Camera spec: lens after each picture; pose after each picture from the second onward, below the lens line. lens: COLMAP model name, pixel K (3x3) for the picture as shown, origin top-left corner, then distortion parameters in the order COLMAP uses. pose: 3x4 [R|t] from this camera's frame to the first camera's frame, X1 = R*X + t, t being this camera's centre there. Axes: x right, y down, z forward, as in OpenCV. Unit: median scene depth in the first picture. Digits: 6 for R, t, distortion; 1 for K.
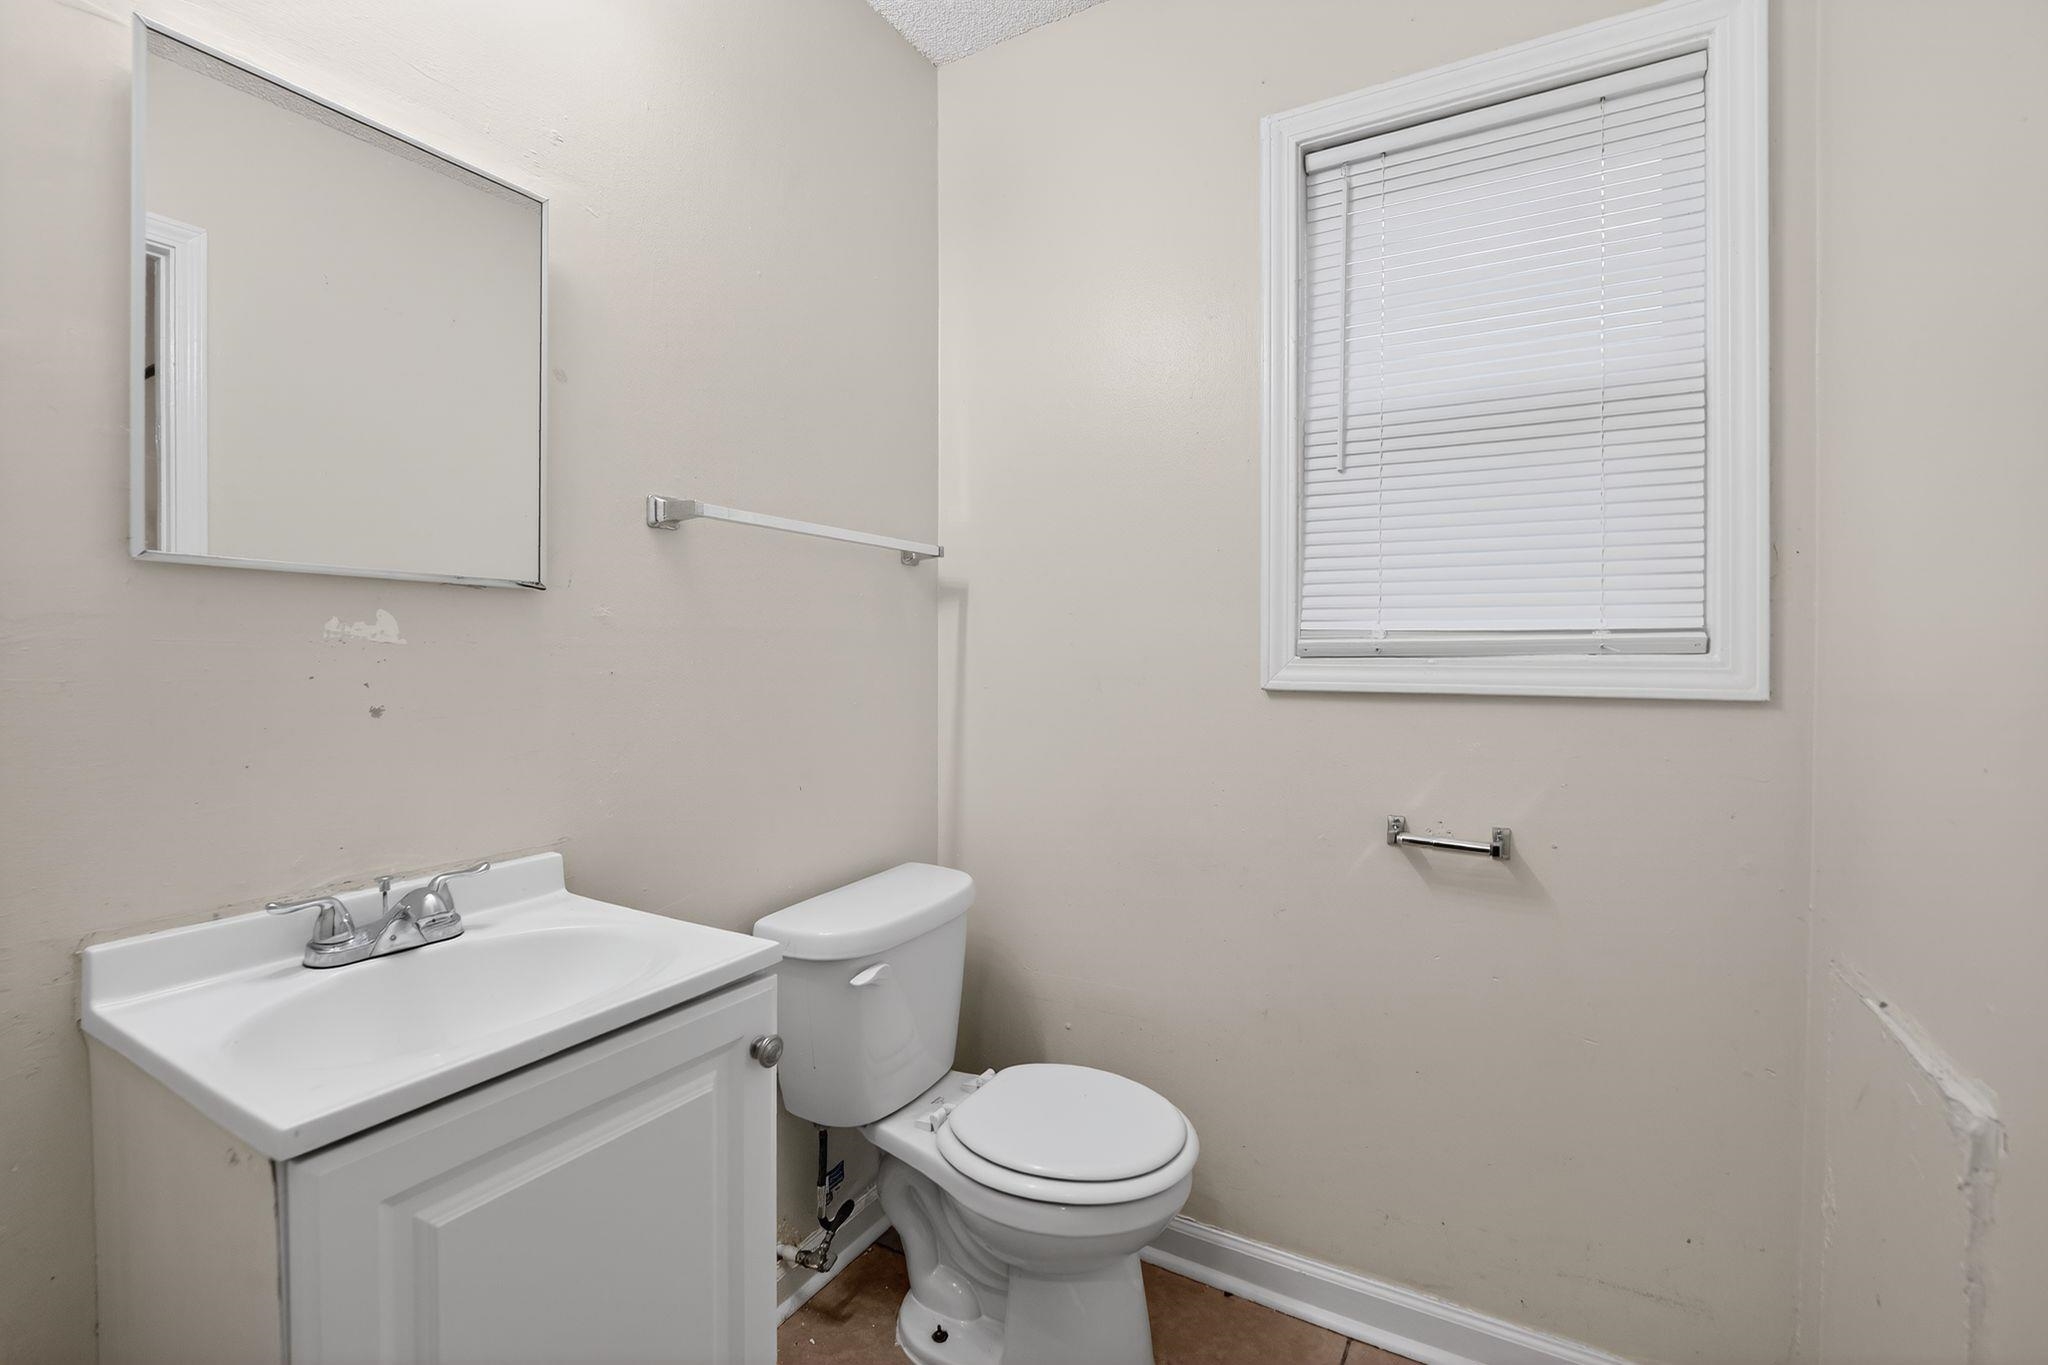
lens RADIAL K [[889.8, 0, 1021.7], [0, 889.8, 664.1], [0, 0, 1]] dist [-0.019532, 0.000781]
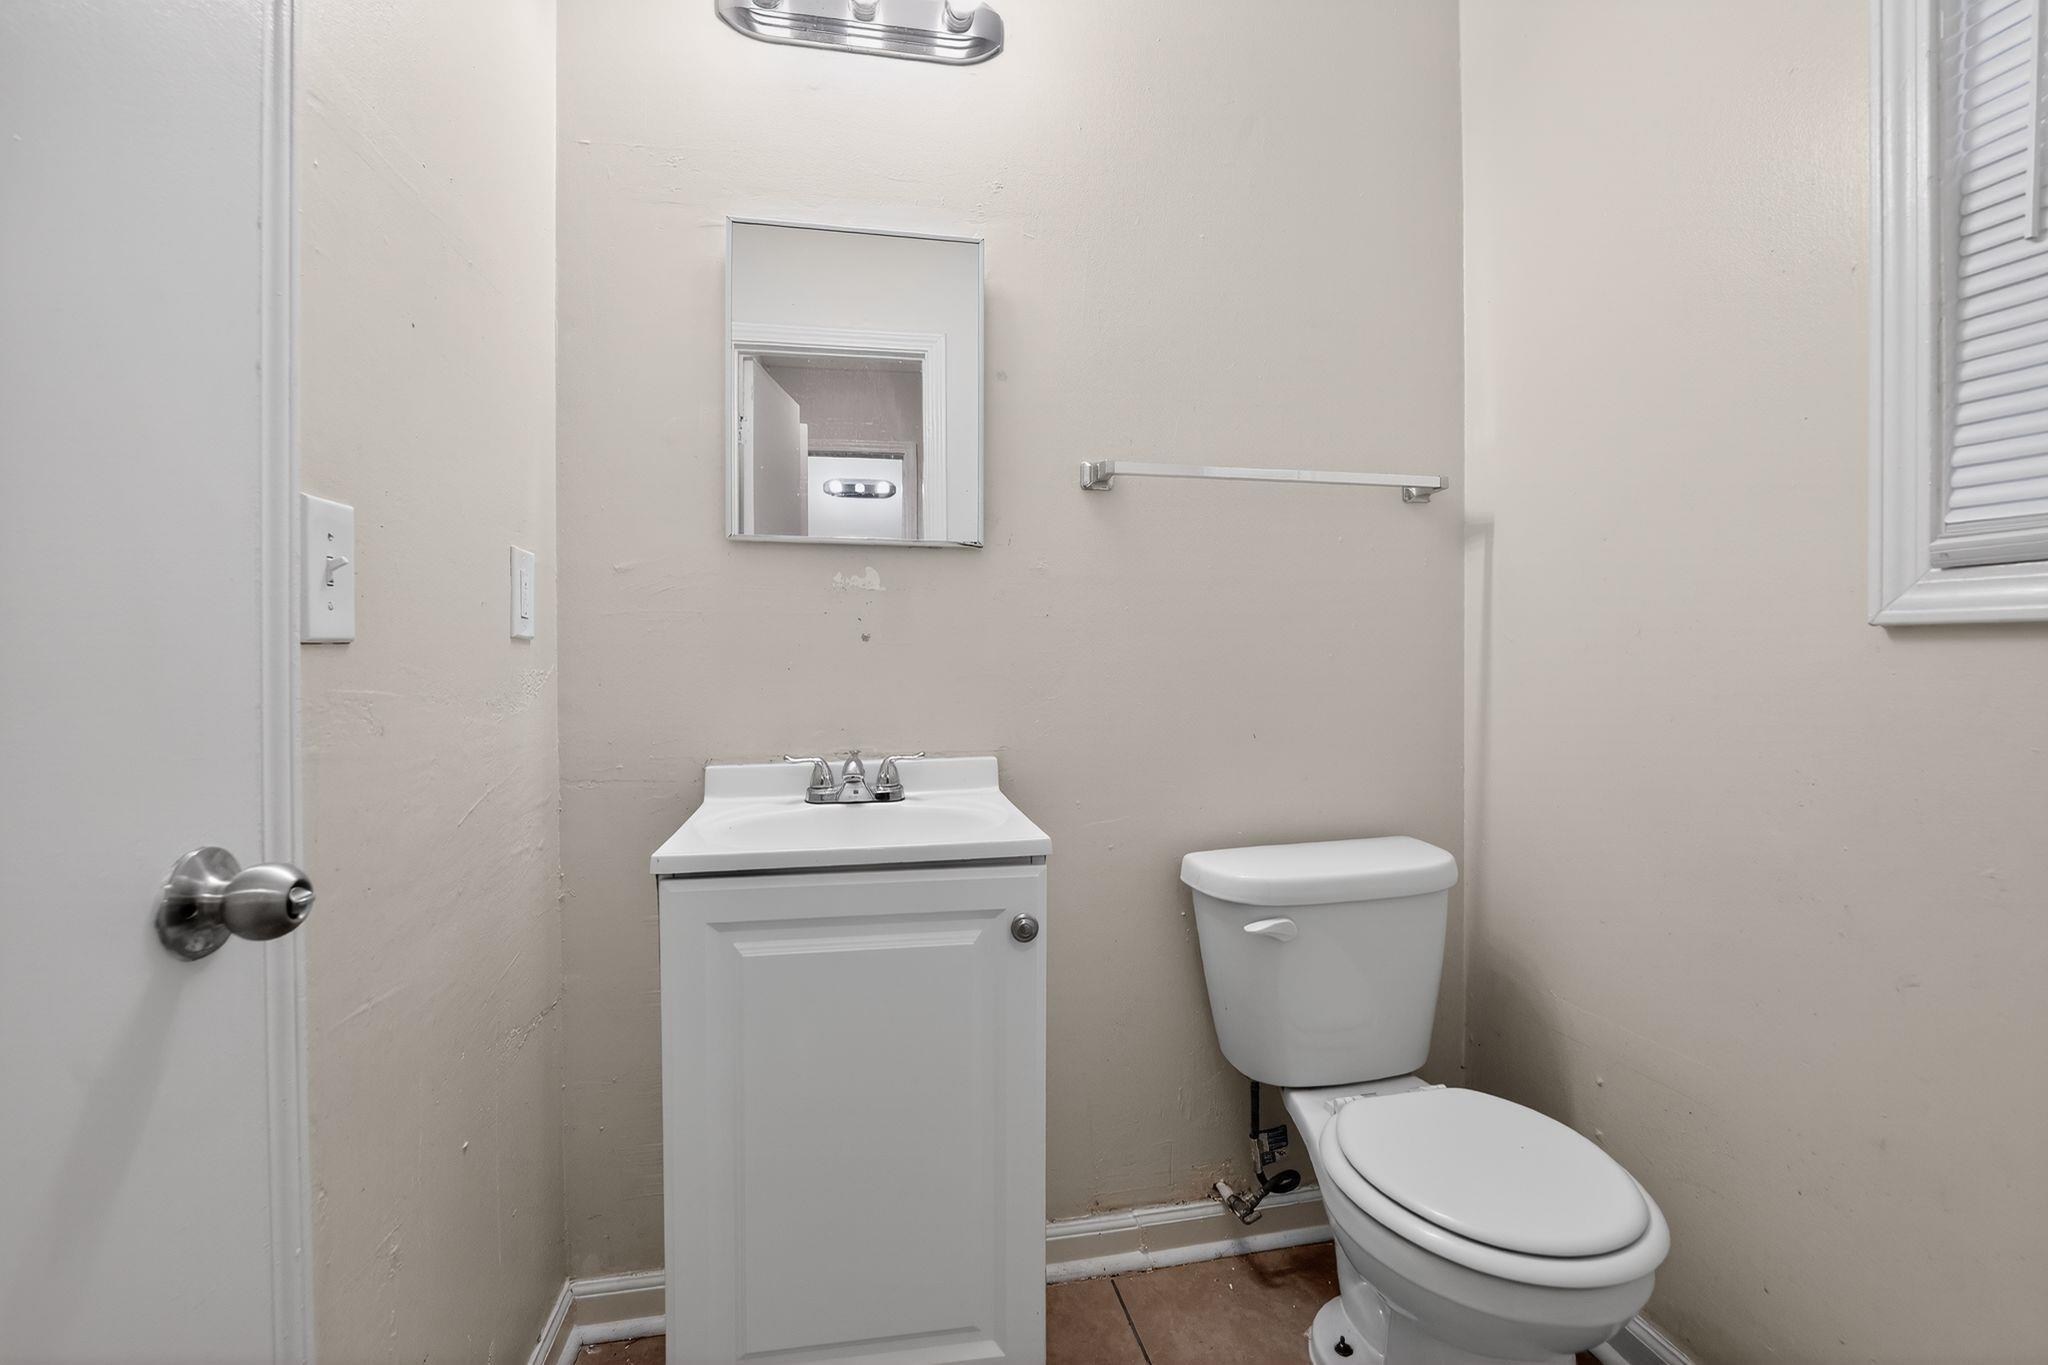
lens RADIAL K [[907.1, 0, 1026.8], [0, 907.1, 653.3], [0, 0, 1]] dist [-0.019218, 0.000898]
pose [[0.670238, -0.001172, -0.742145, 0.352450], [-0.003352, 0.999984, -0.004606, 0.055724], [0.742139, 0.005574, 0.670223, 0.136825]]
